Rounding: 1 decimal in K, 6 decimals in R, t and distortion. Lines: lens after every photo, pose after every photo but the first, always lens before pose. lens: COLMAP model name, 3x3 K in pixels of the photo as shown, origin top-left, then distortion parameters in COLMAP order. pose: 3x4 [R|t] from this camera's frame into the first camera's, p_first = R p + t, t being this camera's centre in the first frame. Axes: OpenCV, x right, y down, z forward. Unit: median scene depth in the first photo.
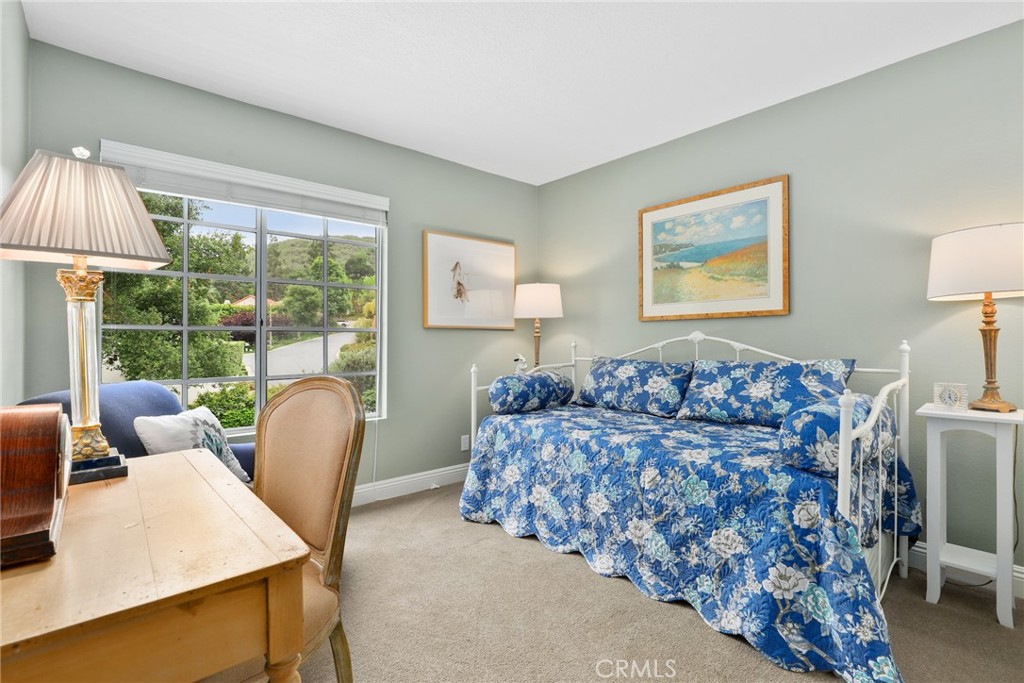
lens RADIAL K [[469.7, 0, 511.9], [0, 469.7, 341.0], [0, 0, 1]] dist [-0.012526, 0.000123]
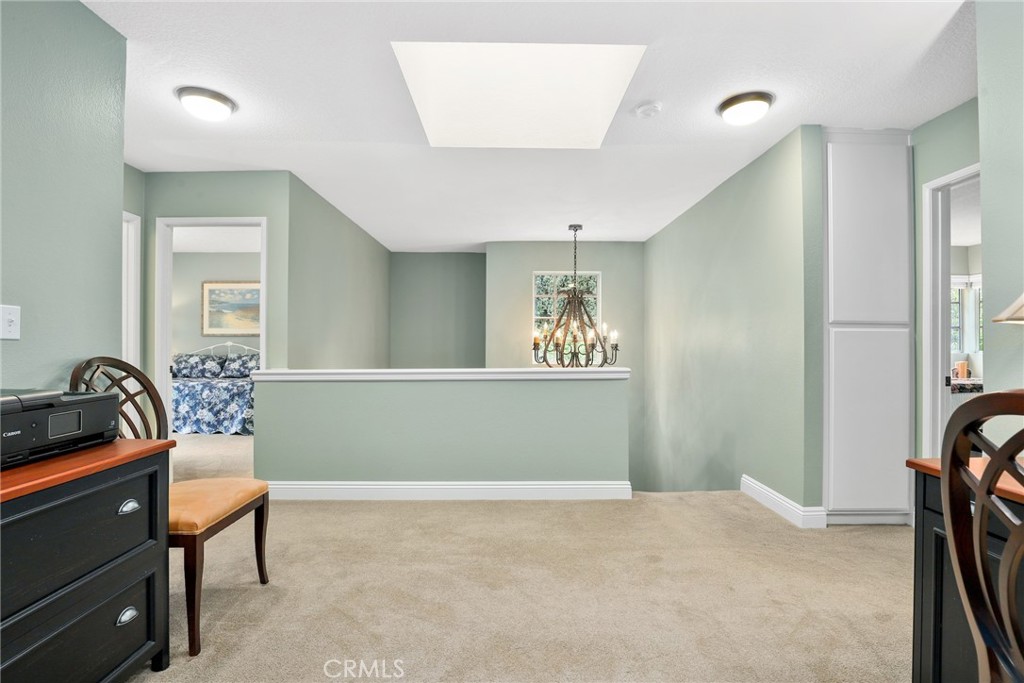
lens RADIAL K [[470.2, 0, 513.8], [0, 470.2, 343.8], [0, 0, 1]] dist [-0.031674, -0.000162]
pose [[0.648045, 0.004824, 0.761587, -0.508631], [-0.004946, 0.999986, -0.002125, -0.012864], [-0.761586, -0.002389, 0.648059, -1.788508]]
